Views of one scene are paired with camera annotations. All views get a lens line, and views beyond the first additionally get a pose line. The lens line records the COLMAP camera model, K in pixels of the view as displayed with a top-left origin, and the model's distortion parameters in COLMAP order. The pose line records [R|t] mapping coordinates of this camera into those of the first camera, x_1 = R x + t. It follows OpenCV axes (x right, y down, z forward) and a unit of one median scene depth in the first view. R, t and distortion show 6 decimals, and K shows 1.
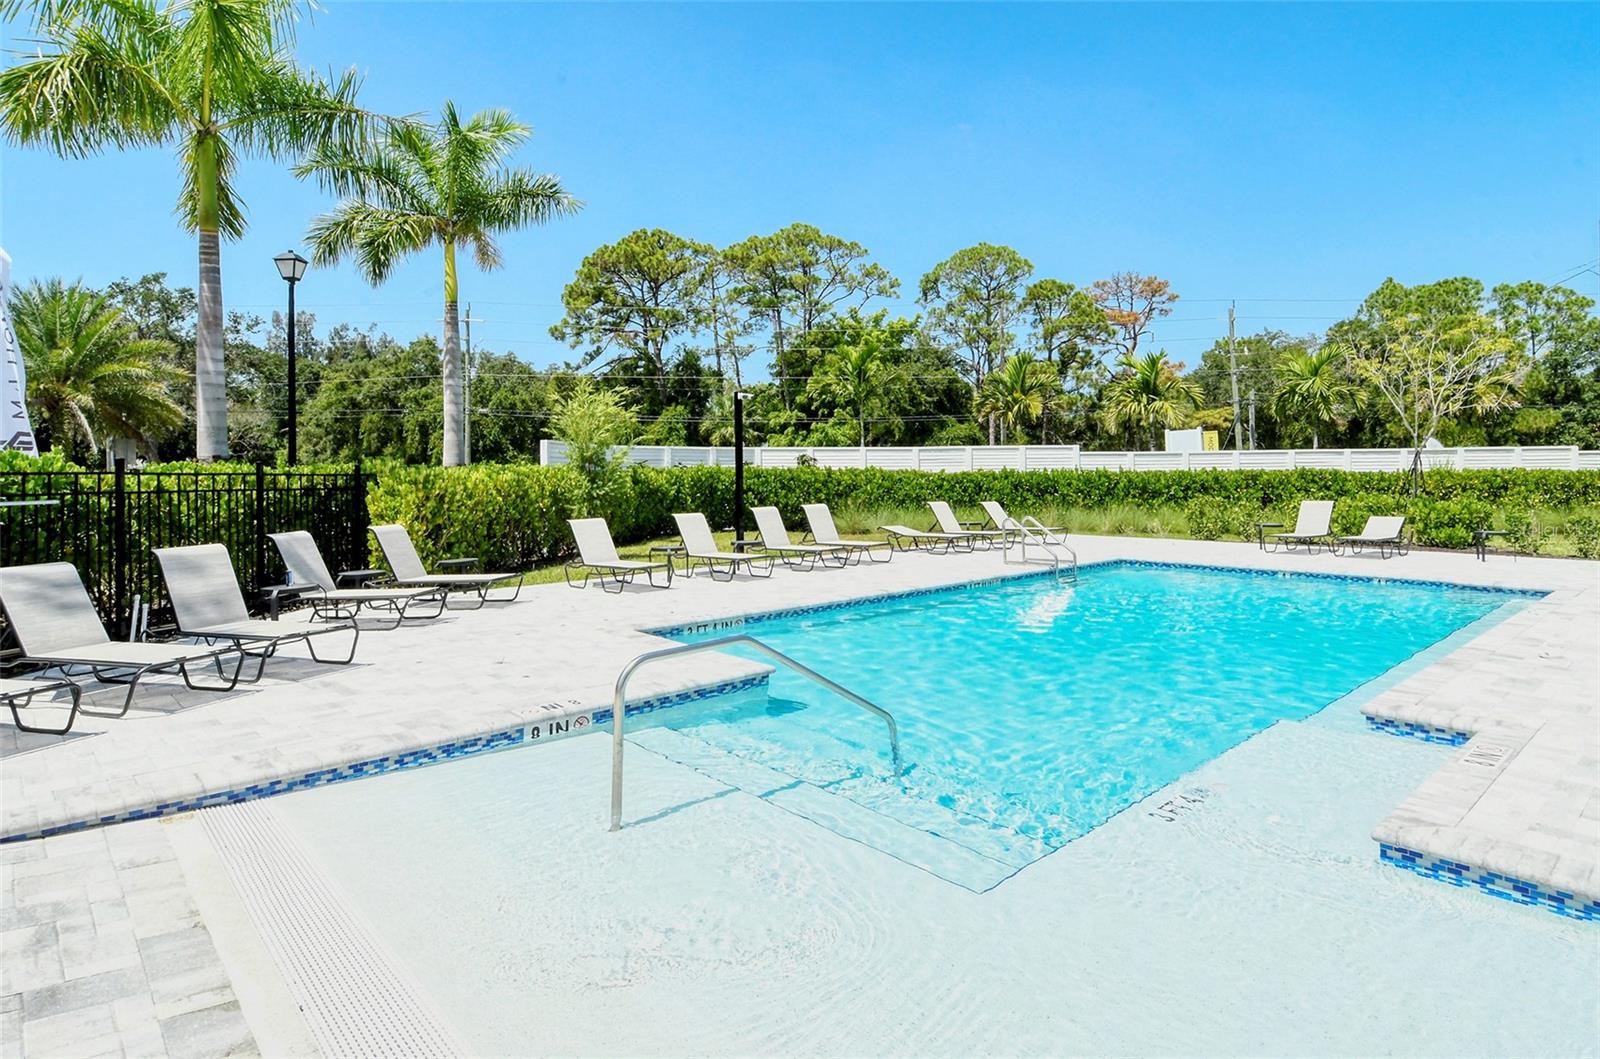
lens RADIAL K [[855.5, 0, 867.7], [0, 855.5, 474.1], [0, 0, 1]] dist [0.036032, -0.022525]
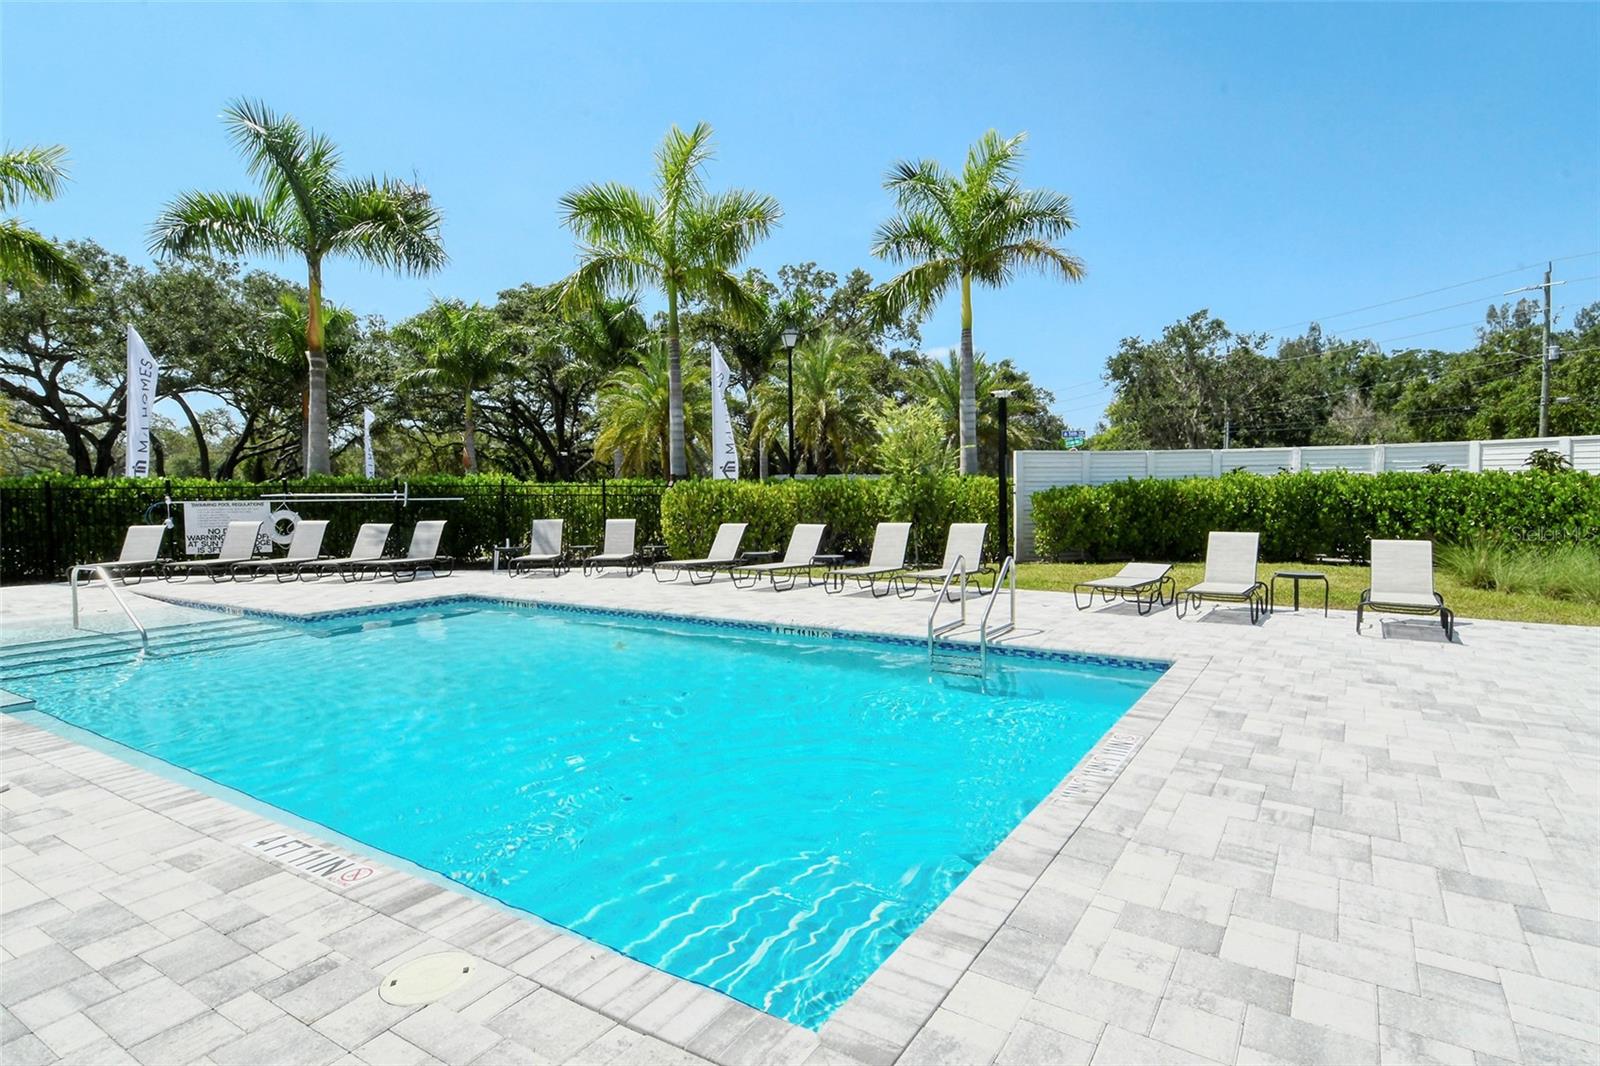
lens RADIAL K [[866.5, 0, 818.6], [0, 866.5, 524.5], [0, 0, 1]] dist [0.036479, -0.025867]
pose [[0.239443, 0.047753, -0.969735, 0.153659], [0.001929, 0.998764, 0.049659, -0.001148], [0.970908, -0.013761, 0.239055, 0.144100]]
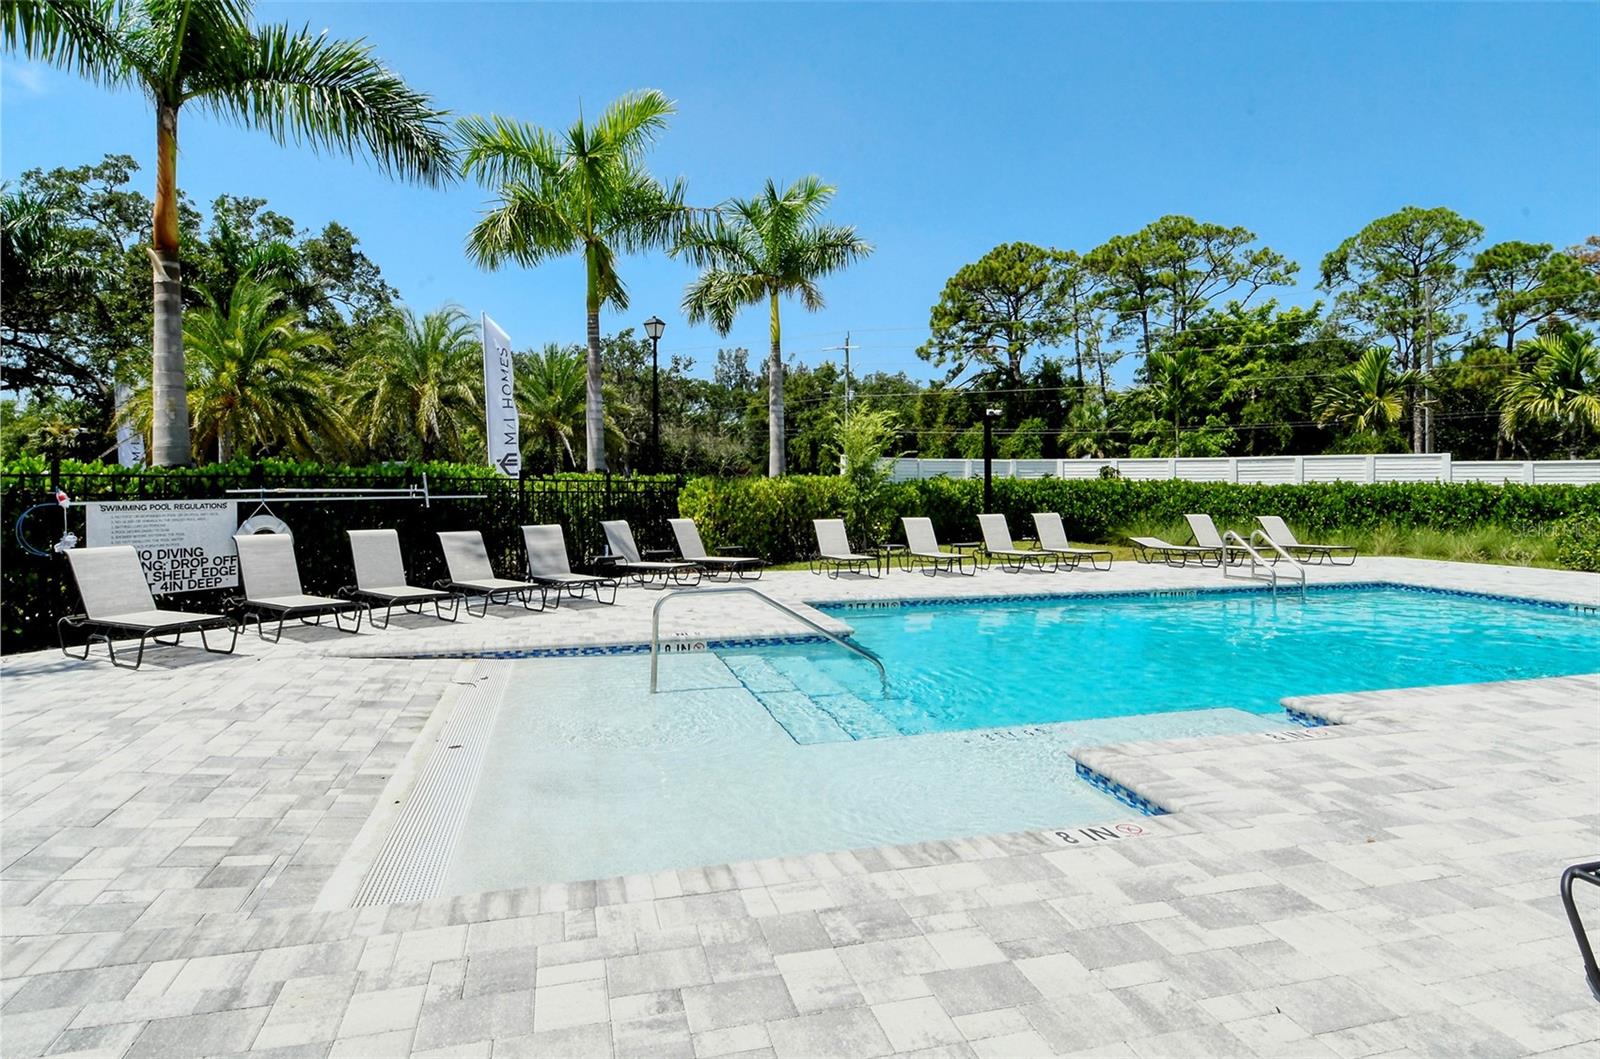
lens RADIAL K [[866.5, 0, 818.6], [0, 866.5, 521.0], [0, 0, 1]] dist [0.036479, -0.025867]
pose [[0.879214, 0.026610, -0.475683, 0.043824], [-0.007909, 0.999117, 0.041272, 0.000621], [0.476362, -0.032525, 0.878648, -0.016727]]
